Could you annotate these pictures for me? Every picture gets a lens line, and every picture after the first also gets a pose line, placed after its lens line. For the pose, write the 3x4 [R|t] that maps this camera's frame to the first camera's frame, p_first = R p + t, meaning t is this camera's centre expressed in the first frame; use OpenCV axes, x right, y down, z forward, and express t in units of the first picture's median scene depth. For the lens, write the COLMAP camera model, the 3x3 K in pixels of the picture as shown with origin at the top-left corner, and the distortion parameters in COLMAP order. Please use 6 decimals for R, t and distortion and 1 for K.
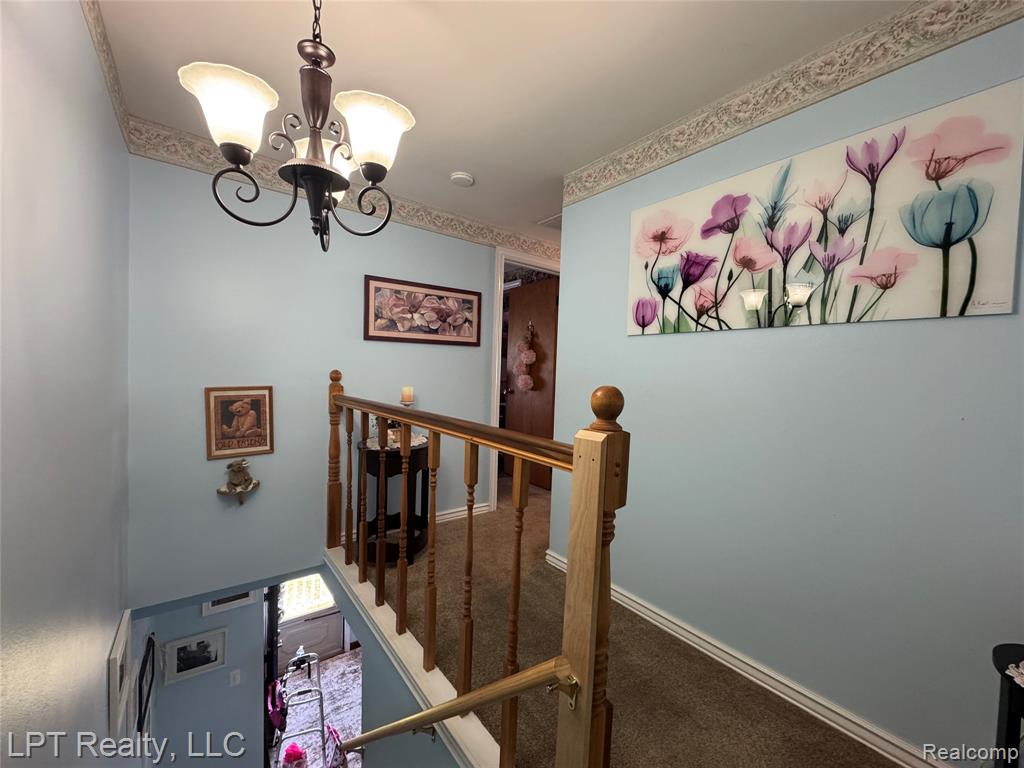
lens RADIAL K [[408.8, 0, 514.8], [0, 408.8, 385.1], [0, 0, 1]] dist [-0.001286, -0.000077]
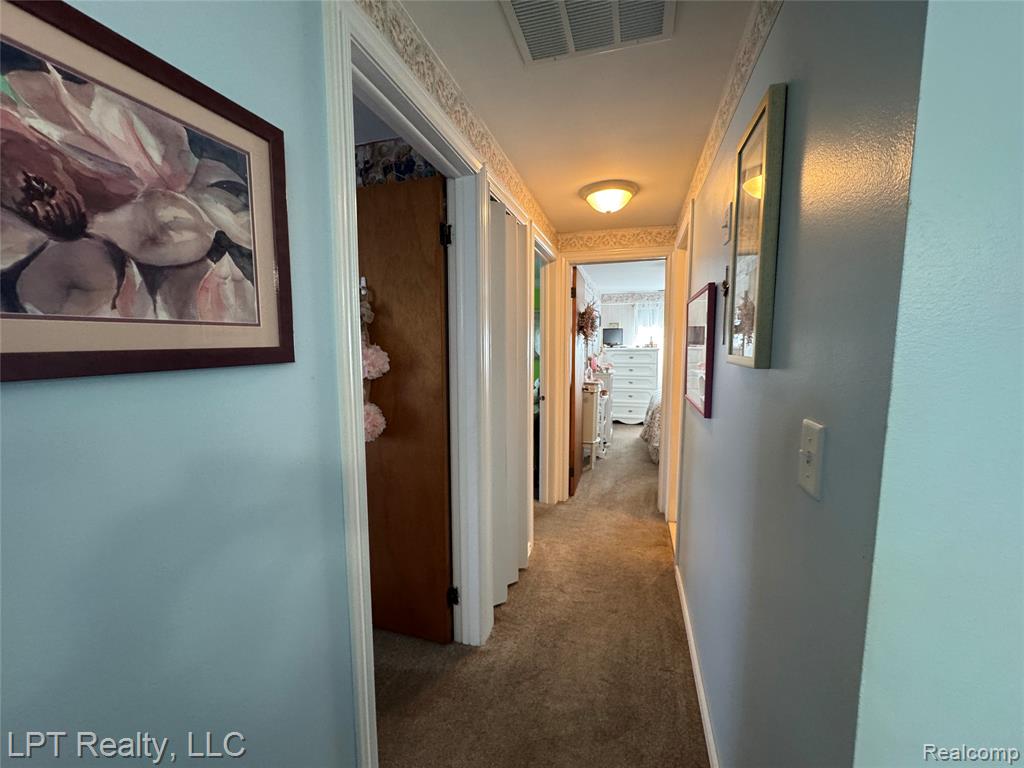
lens RADIAL K [[408.8, 0, 517.1], [0, 408.8, 384.3], [0, 0, 1]] dist [-0.001286, -0.000077]
pose [[0.802712, -0.090442, 0.589469, -0.126662], [0.047475, 0.994987, 0.088012, -0.098880], [-0.594475, -0.042663, 0.802982, 0.740335]]
